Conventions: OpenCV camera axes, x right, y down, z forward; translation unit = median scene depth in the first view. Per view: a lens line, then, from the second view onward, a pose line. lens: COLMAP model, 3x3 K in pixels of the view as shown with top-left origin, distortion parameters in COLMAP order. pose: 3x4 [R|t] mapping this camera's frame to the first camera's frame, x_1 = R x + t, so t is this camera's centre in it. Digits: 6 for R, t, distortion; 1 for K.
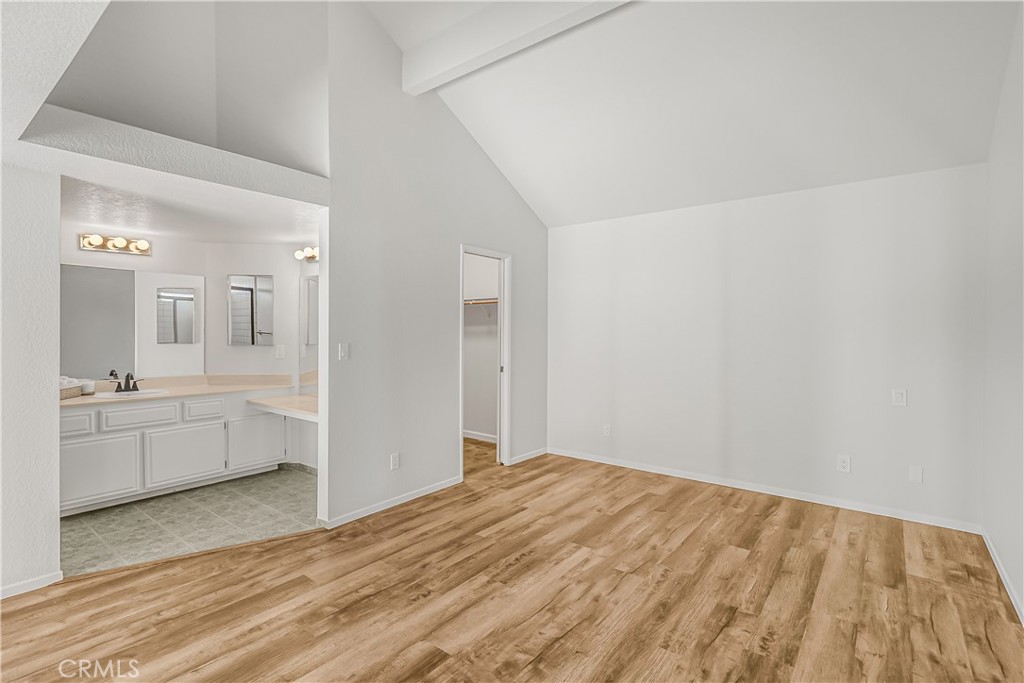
lens RADIAL K [[489.4, 0, 510.9], [0, 489.4, 334.8], [0, 0, 1]] dist [-0.000140, 0.000153]
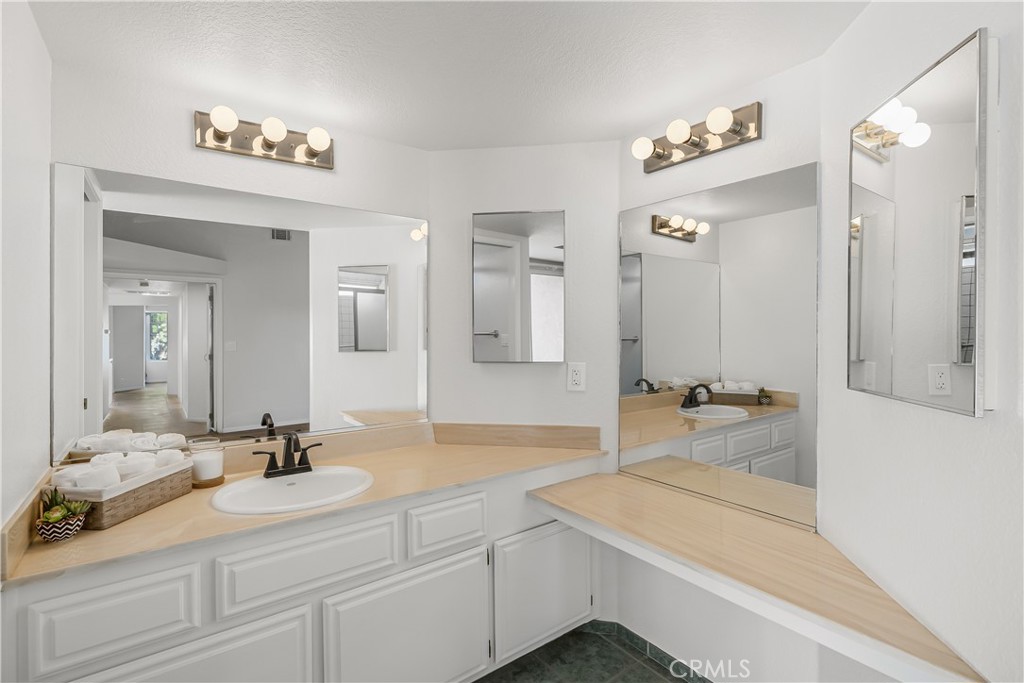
lens RADIAL K [[471.8, 0, 510.6], [0, 471.8, 336.1], [0, 0, 1]] dist [-0.001264, -0.000260]
pose [[0.966005, -0.002893, -0.258506, -0.484421], [0.003558, 0.999991, 0.002106, -0.005752], [0.258497, -0.002954, 0.966007, 0.645719]]
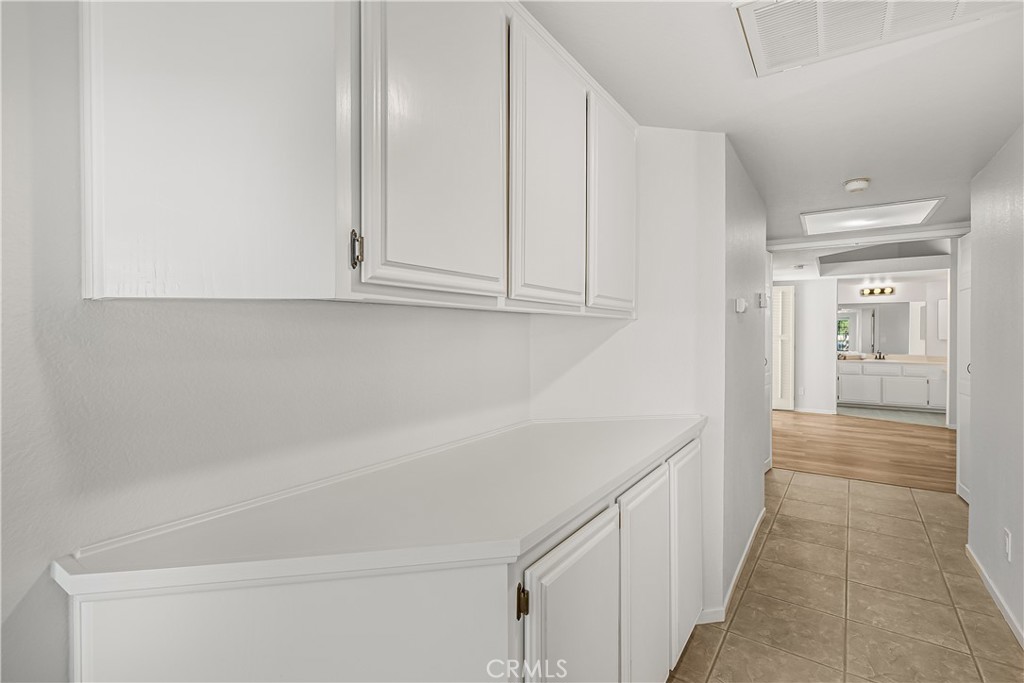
lens RADIAL K [[471.8, 0, 510.6], [0, 471.8, 336.1], [0, 0, 1]] dist [-0.001264, -0.000260]
pose [[0.065456, -0.000676, -0.997855, 1.172988], [-0.006641, 0.999977, -0.001113, 0.025098], [0.997833, 0.006699, 0.065450, -0.753468]]
